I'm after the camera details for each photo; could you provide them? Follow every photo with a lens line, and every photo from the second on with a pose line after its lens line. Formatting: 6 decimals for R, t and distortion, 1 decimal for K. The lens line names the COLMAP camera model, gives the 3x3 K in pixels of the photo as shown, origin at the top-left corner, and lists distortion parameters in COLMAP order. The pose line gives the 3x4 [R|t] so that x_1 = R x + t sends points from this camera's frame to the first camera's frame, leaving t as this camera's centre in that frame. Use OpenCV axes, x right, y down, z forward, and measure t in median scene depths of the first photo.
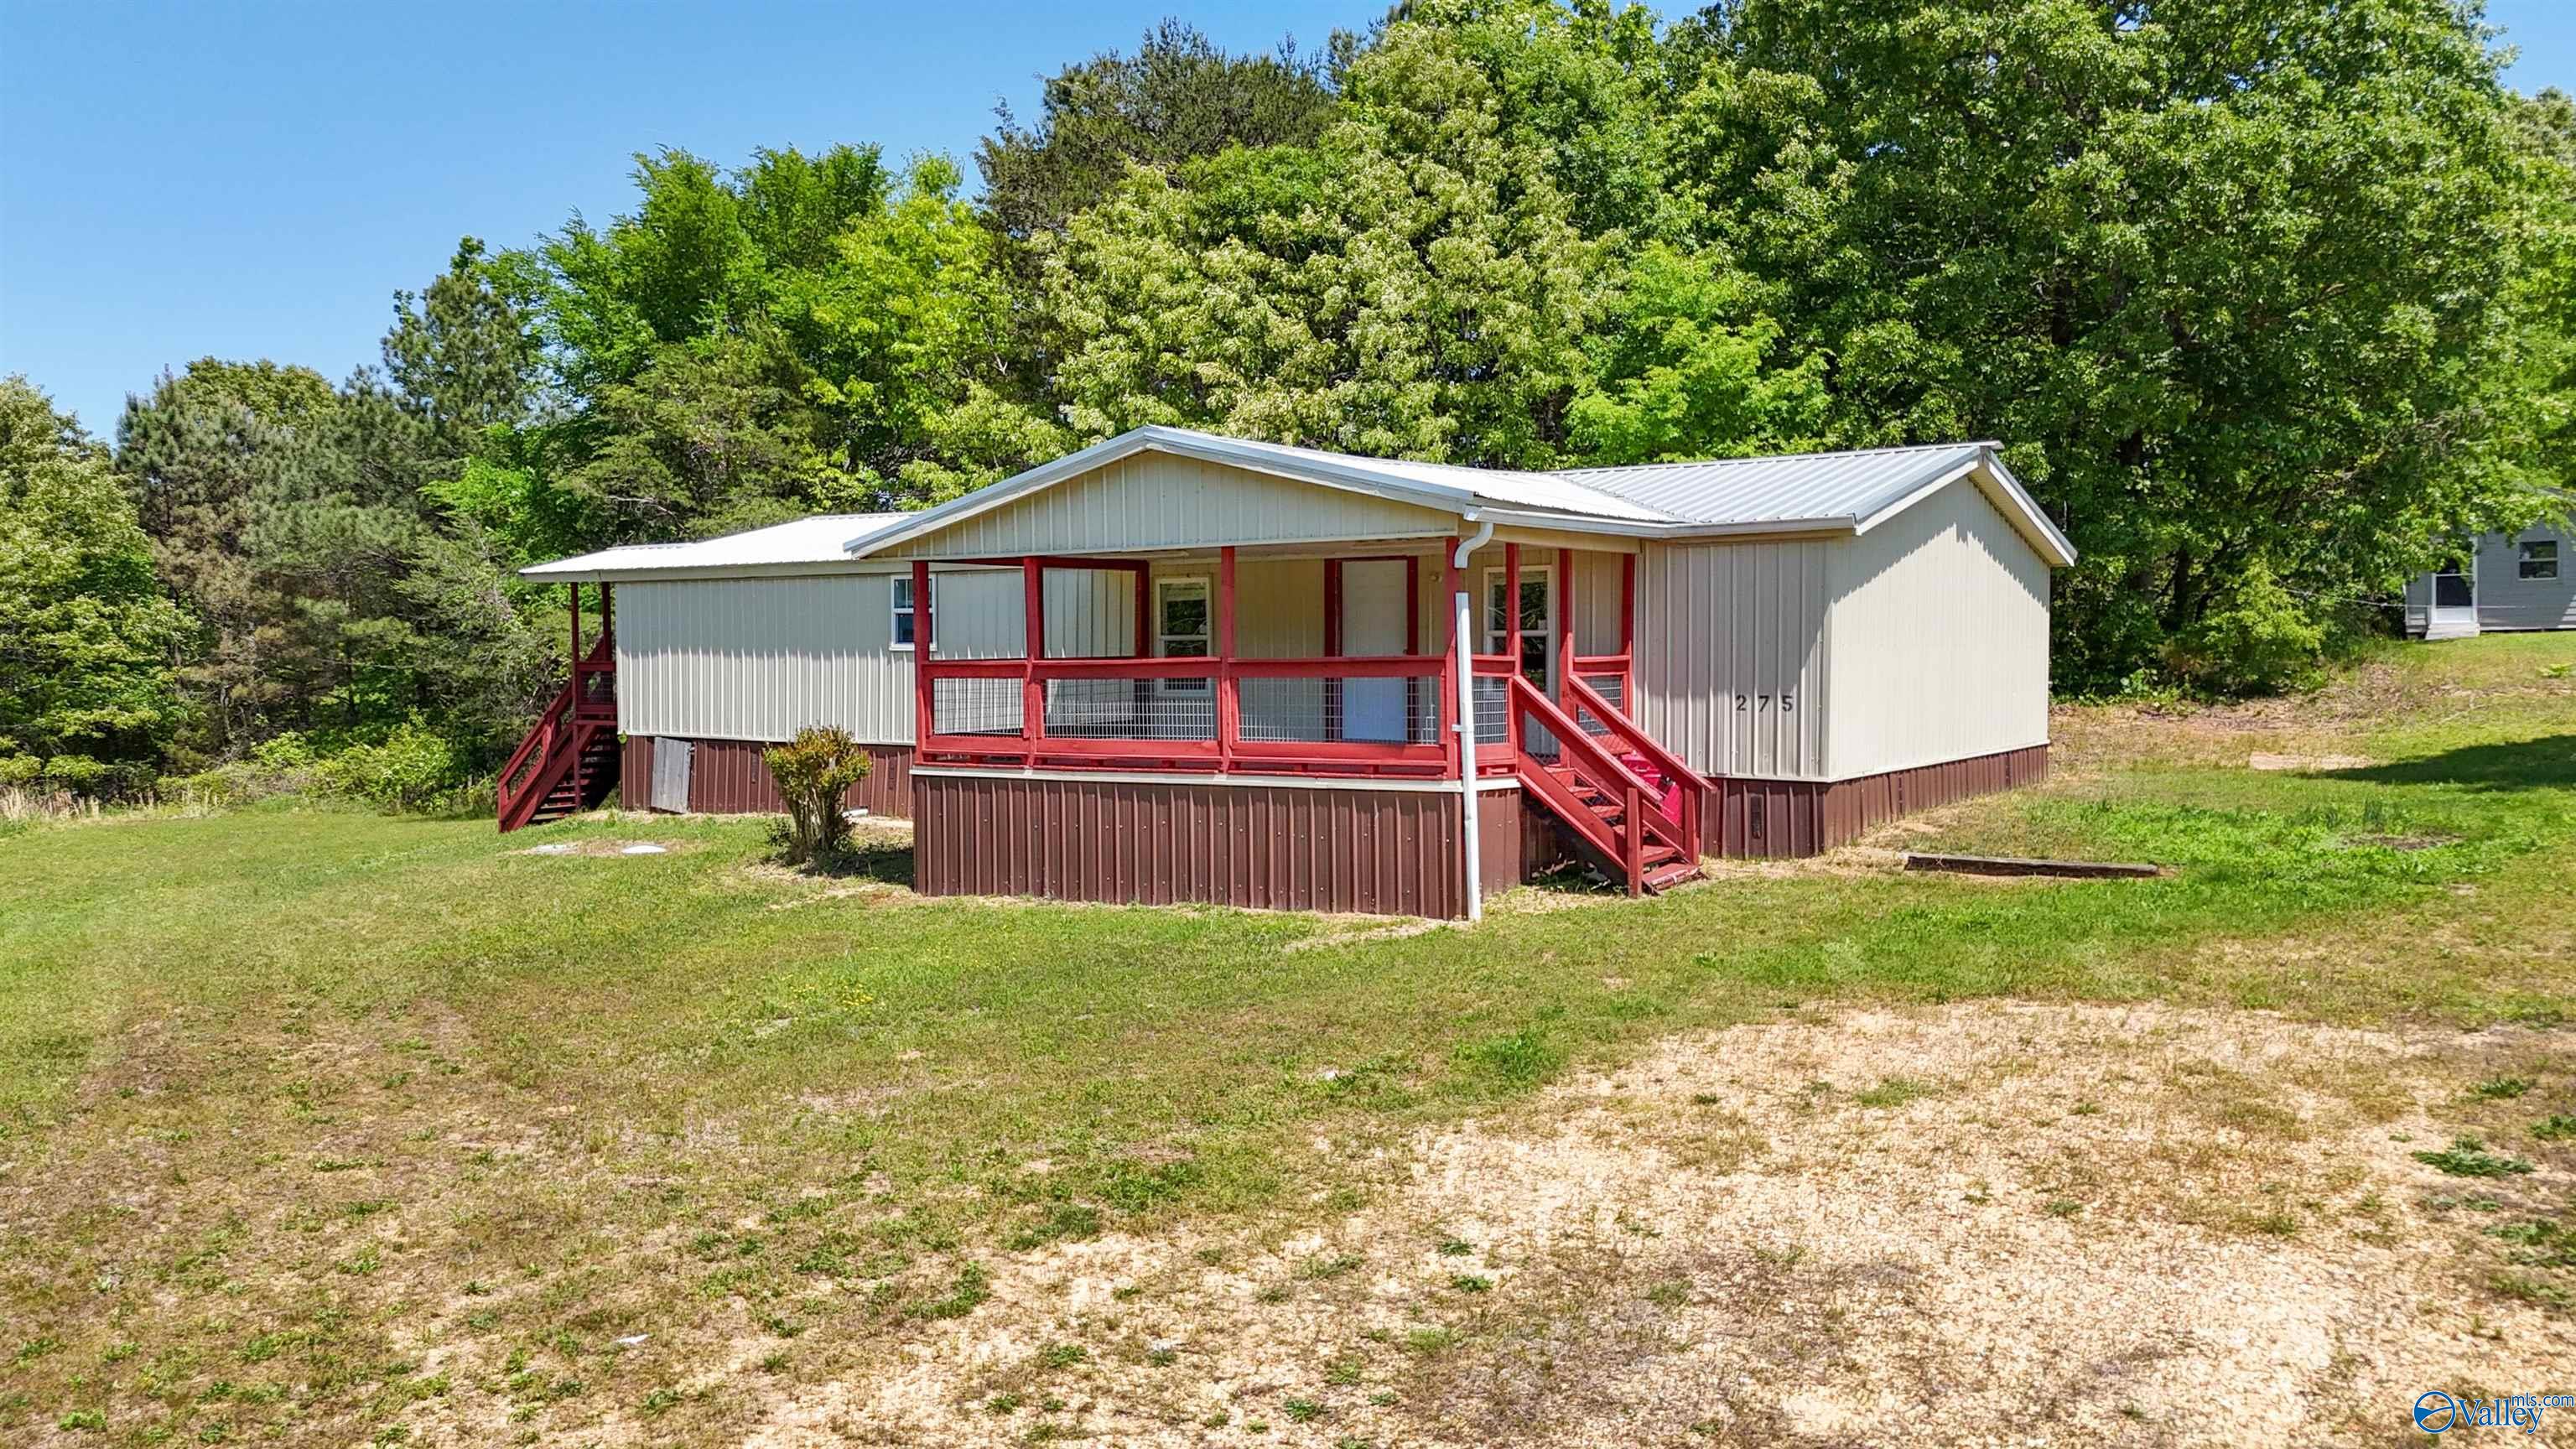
lens RADIAL K [[1933.3, 0, 1283.0], [0, 1933.3, 679.6], [0, 0, 1]] dist [0.030258, -0.002258]
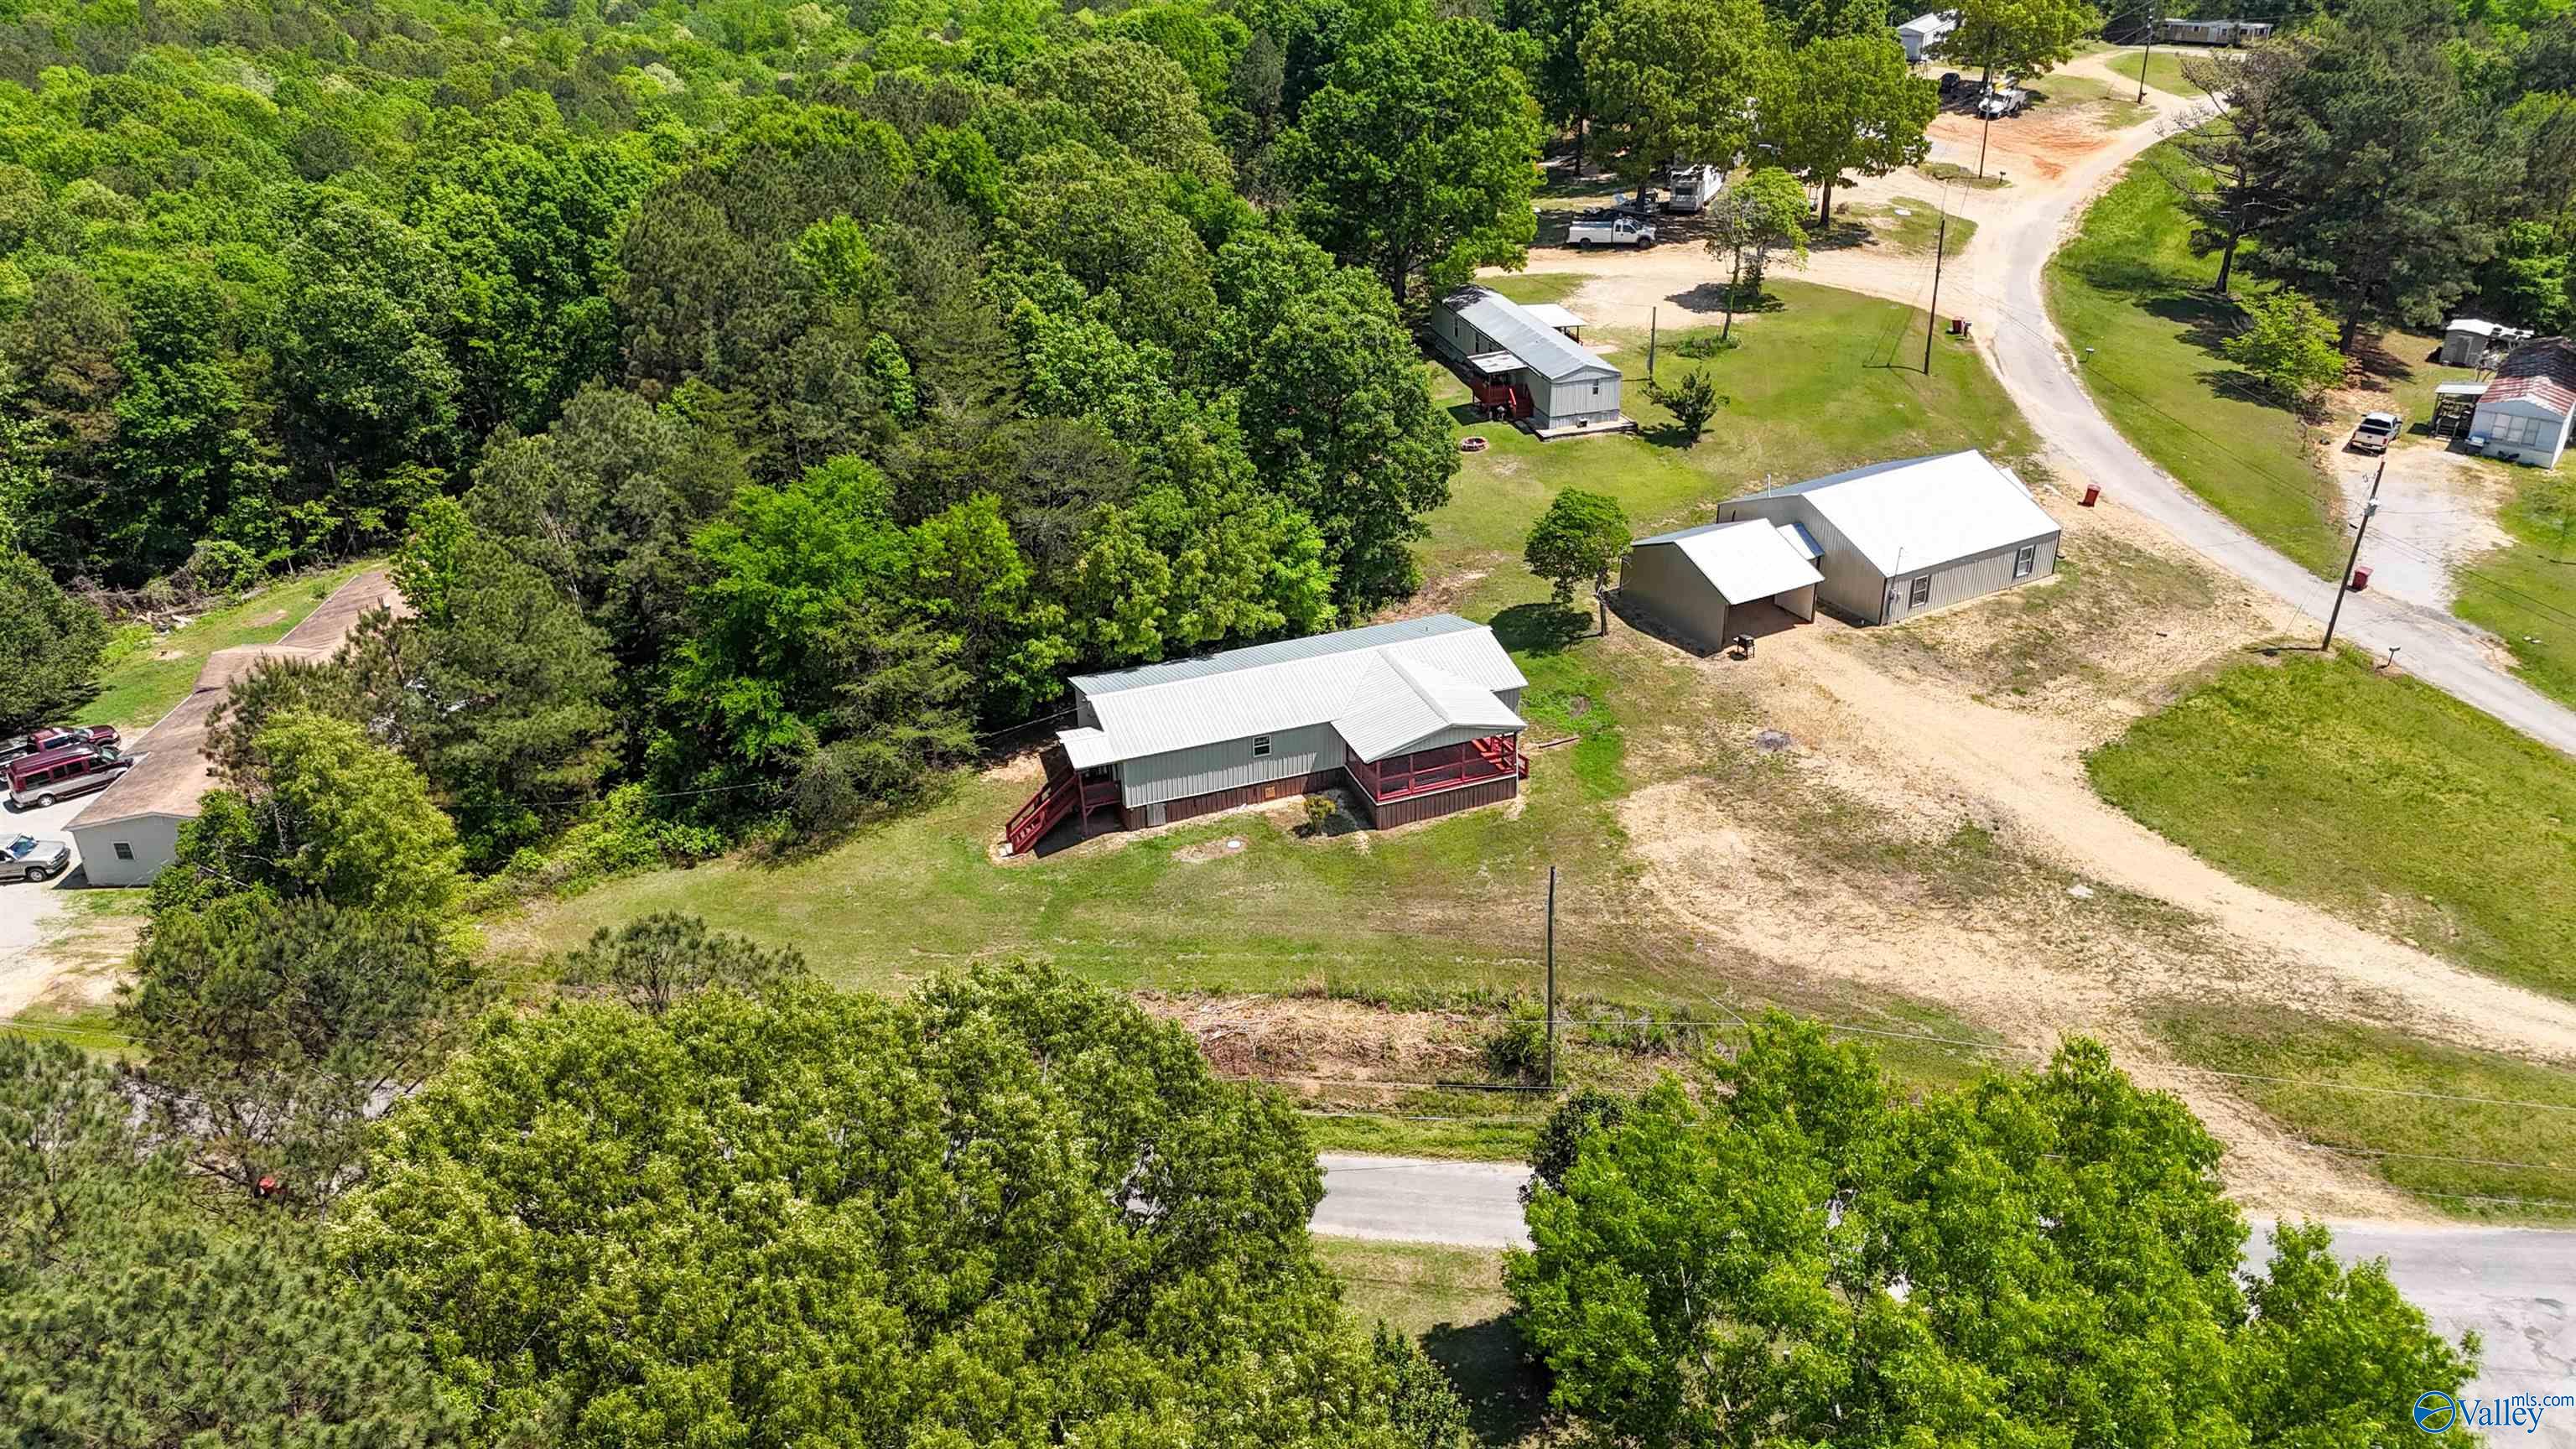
lens RADIAL K [[1890.9, 0, 1300.7], [0, 1890.9, 720.5], [0, 0, 1]] dist [0.081393, -0.097240]
pose [[0.573730, -0.372350, 0.729513, -3.344682], [0.033508, 0.900613, 0.433329, -1.973103], [-0.818359, -0.224169, 0.529185, -0.996933]]
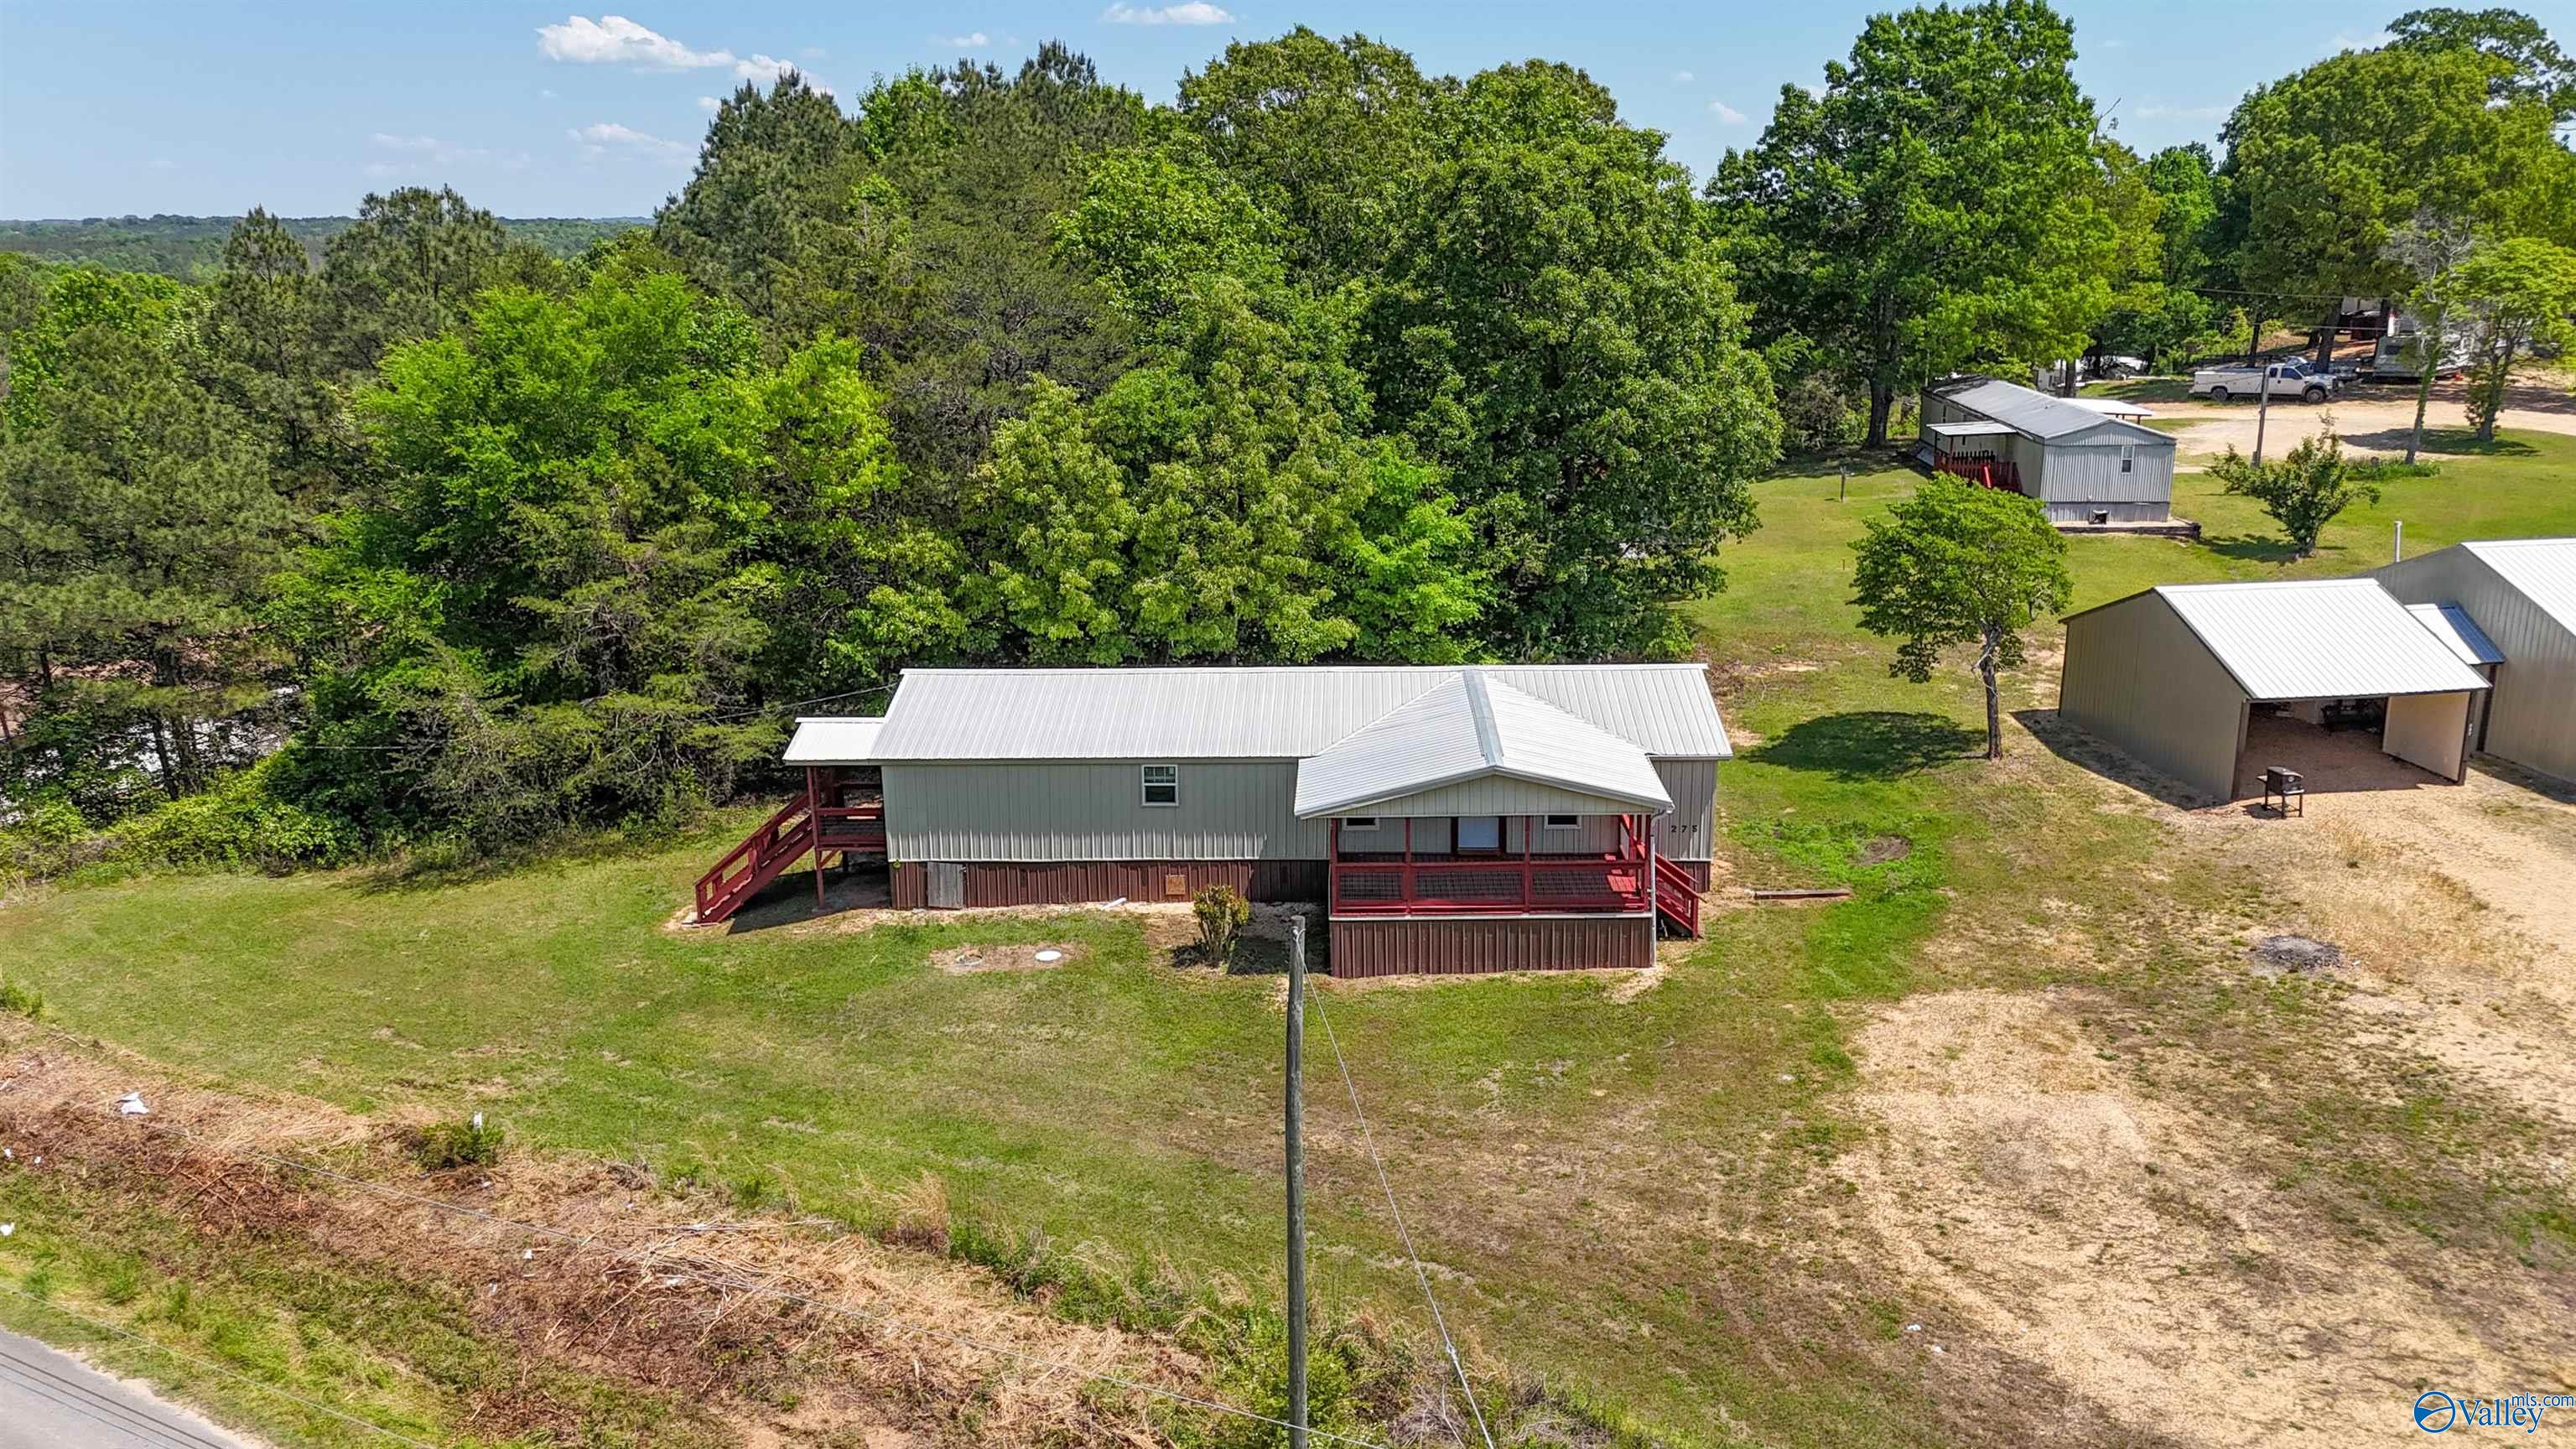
lens RADIAL K [[1937.8, 0, 1304.0], [0, 1937.8, 719.0], [0, 0, 1]] dist [0.046852, -0.024718]
pose [[0.834509, -0.140542, 0.532769, -1.323192], [0.015974, 0.972687, 0.231569, -0.649832], [-0.550763, -0.184736, 0.813961, -0.585295]]
